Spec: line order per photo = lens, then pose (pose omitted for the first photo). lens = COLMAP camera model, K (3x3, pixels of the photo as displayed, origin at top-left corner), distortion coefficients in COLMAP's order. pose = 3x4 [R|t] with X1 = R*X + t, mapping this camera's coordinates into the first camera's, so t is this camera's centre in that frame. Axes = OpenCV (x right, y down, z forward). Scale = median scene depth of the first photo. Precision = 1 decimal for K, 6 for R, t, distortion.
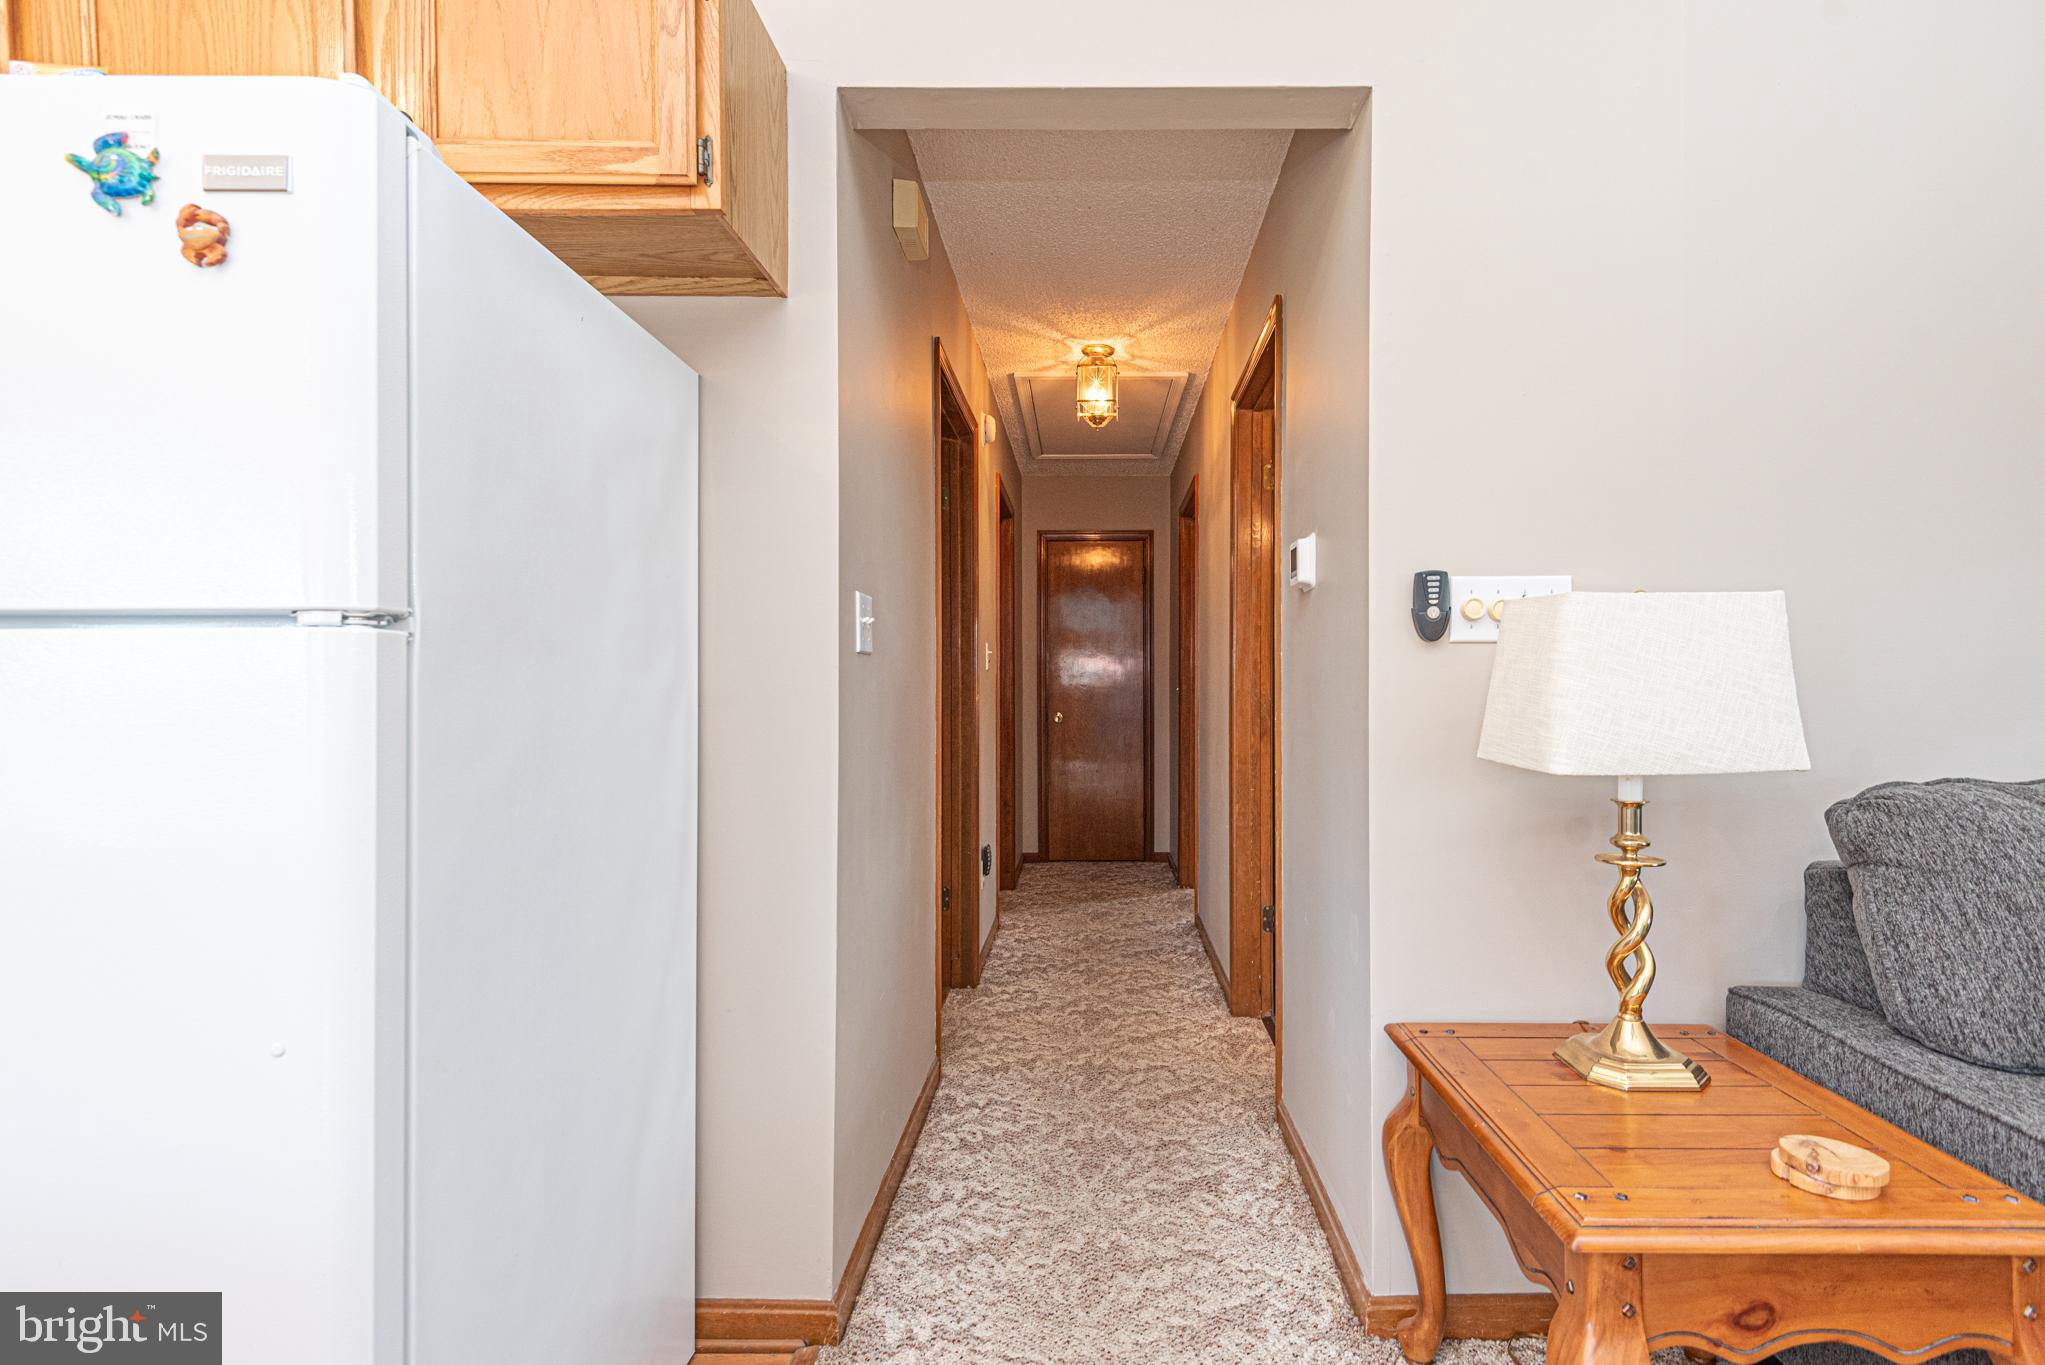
lens RADIAL K [[946.2, 0, 1088.5], [0, 946.2, 690.5], [0, 0, 1]] dist [0.031904, -0.015089]
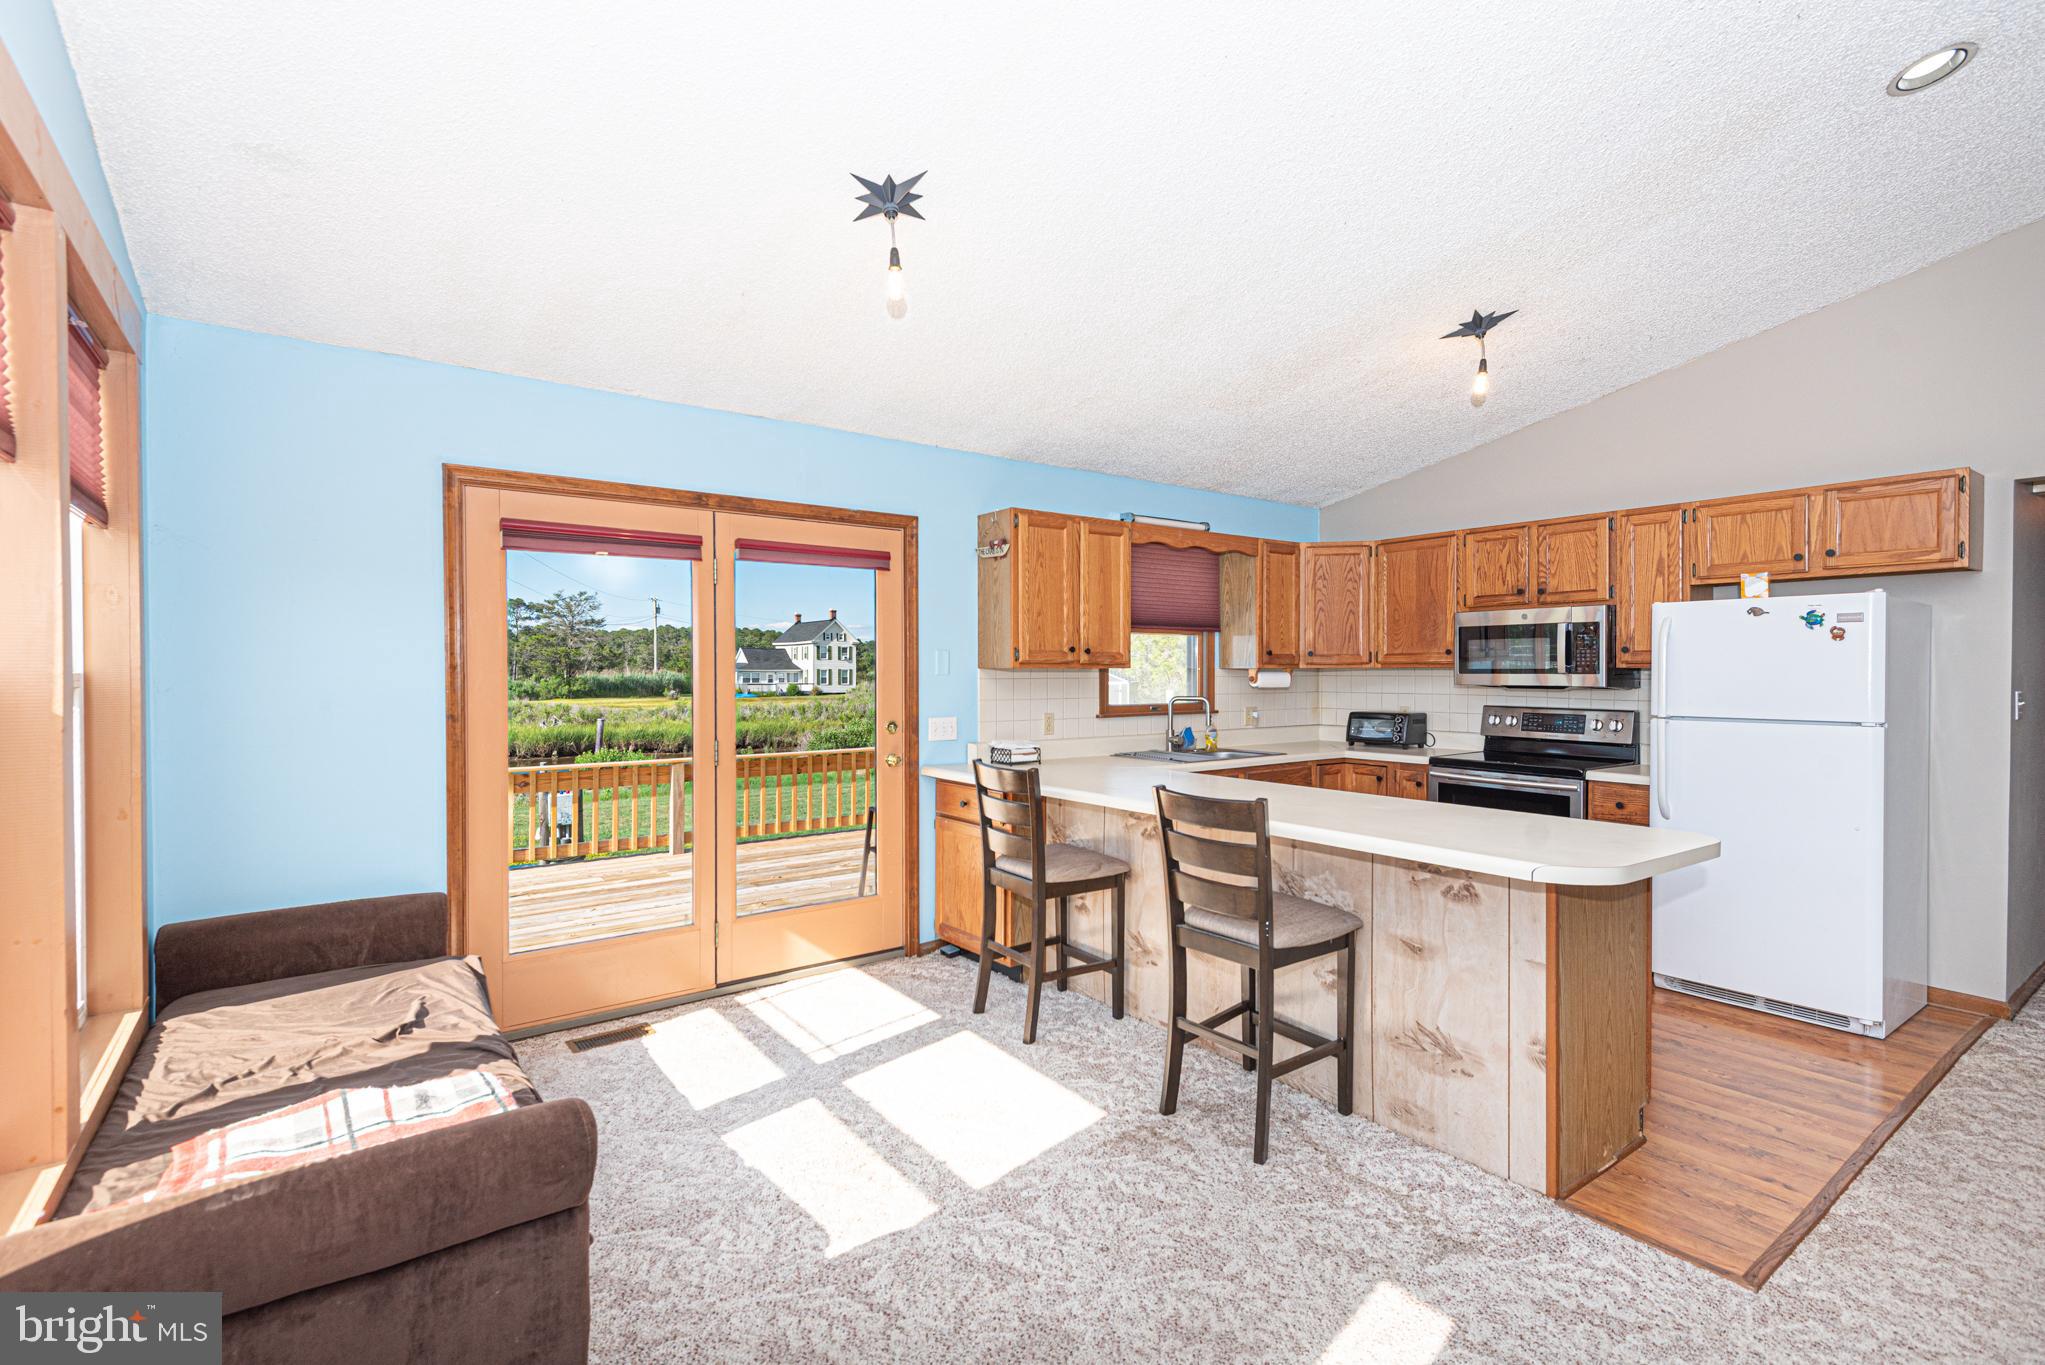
lens RADIAL K [[946.2, 0, 1053.7], [0, 946.2, 678.4], [0, 0, 1]] dist [0.031904, -0.015089]
pose [[0.604252, 0.007543, -0.796757, 0.366315], [-0.006381, 0.999969, 0.004628, -0.268330], [0.796768, 0.002288, 0.604281, -4.303031]]
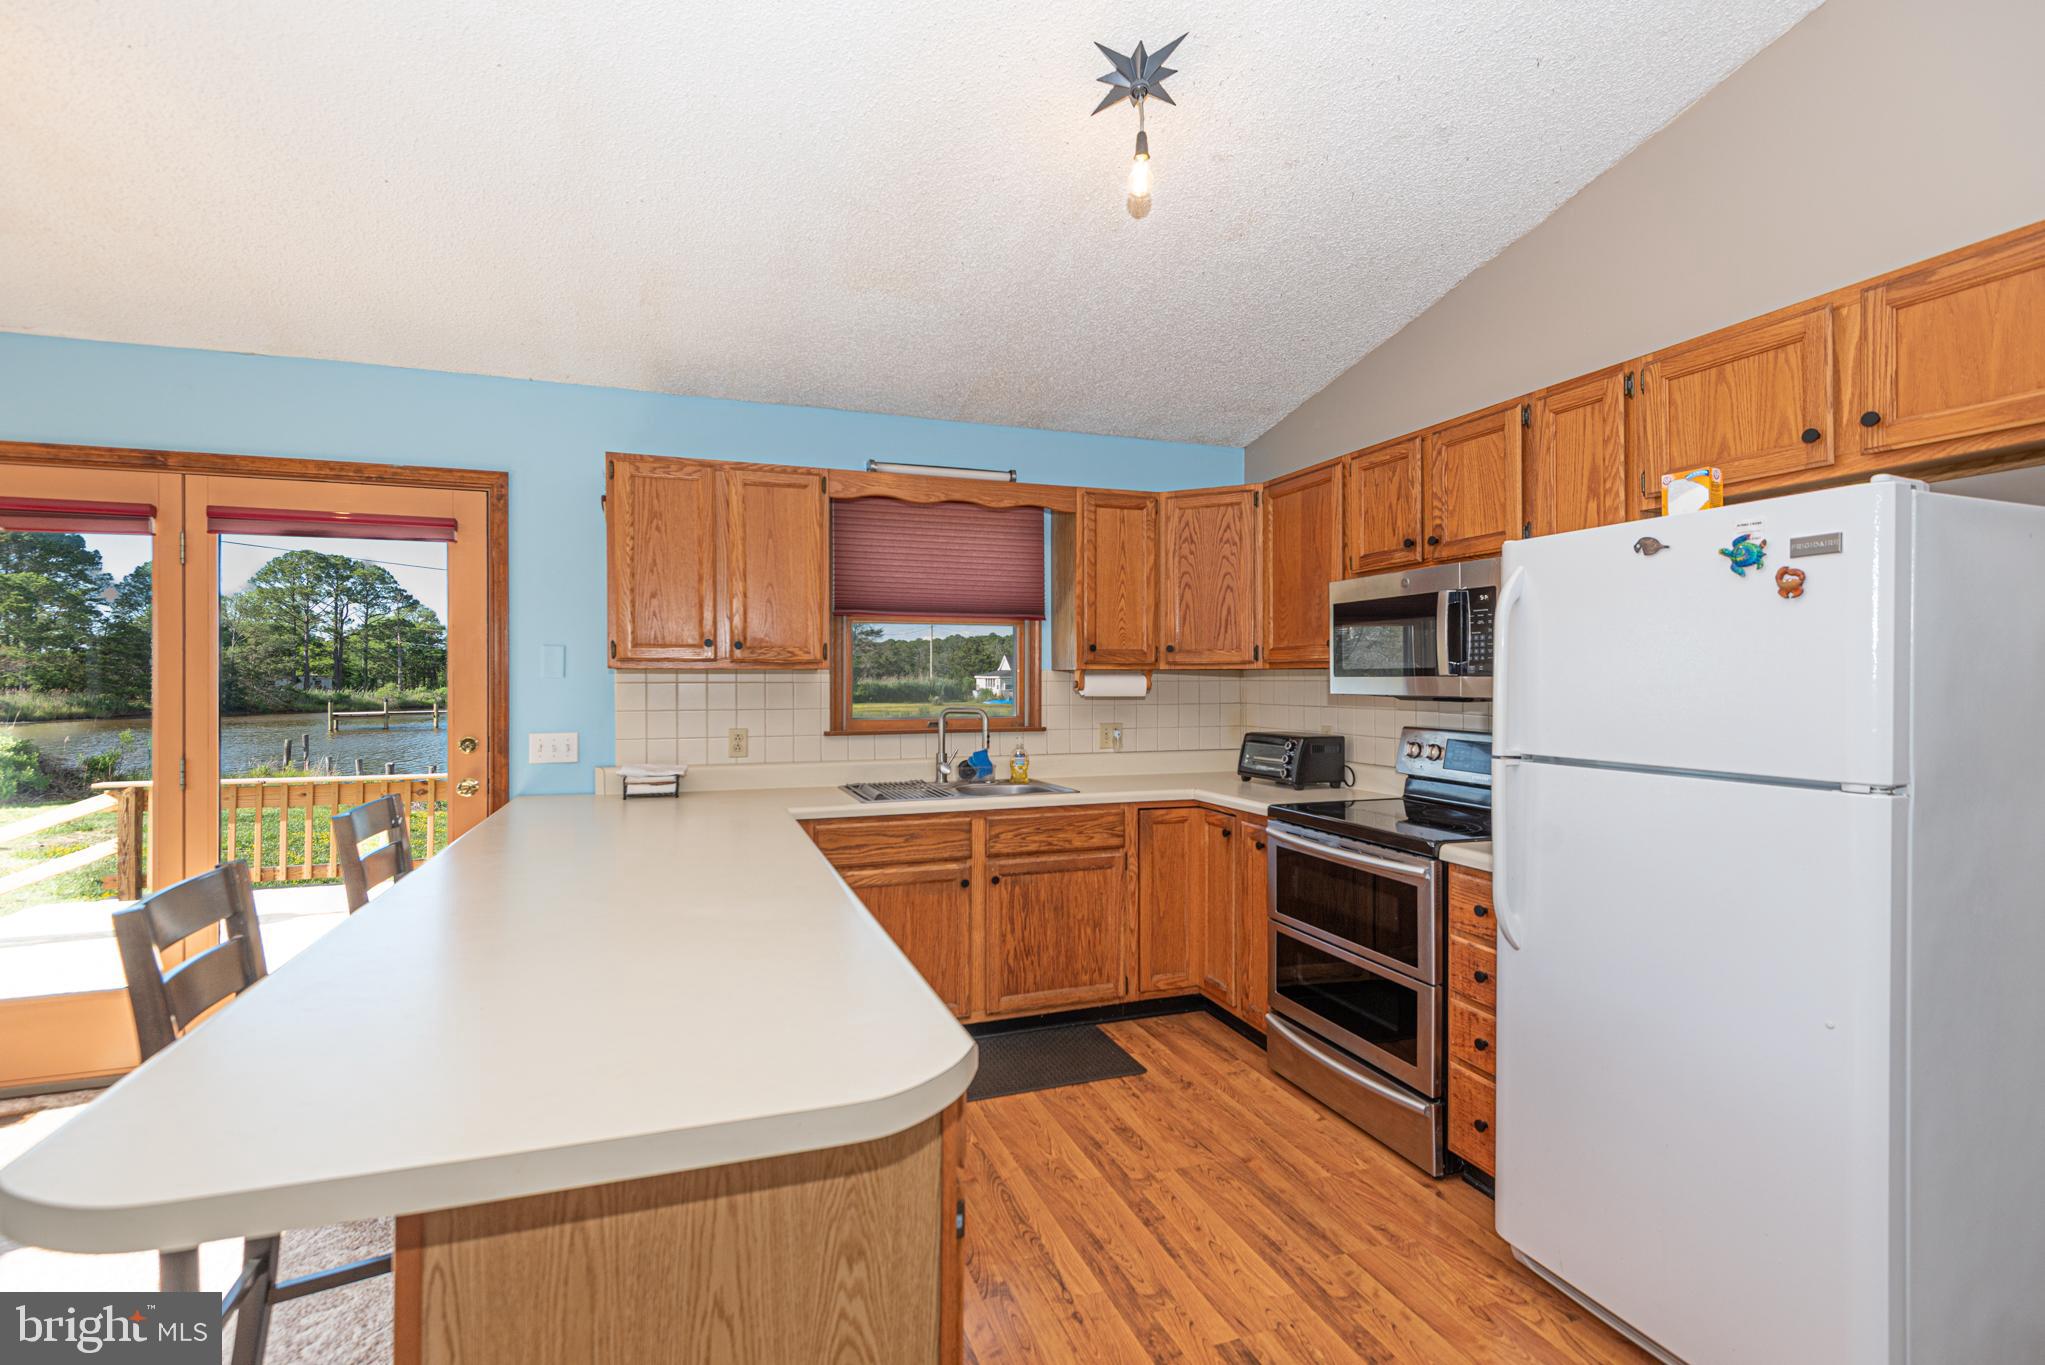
lens RADIAL K [[946.2, 0, 1043.0], [0, 946.2, 680.8], [0, 0, 1]] dist [0.031904, -0.015089]
pose [[0.338747, 0.004542, -0.940867, 0.361050], [-0.007045, 0.999973, 0.002291, -0.270453], [0.940851, 0.005852, 0.338770, -1.024056]]
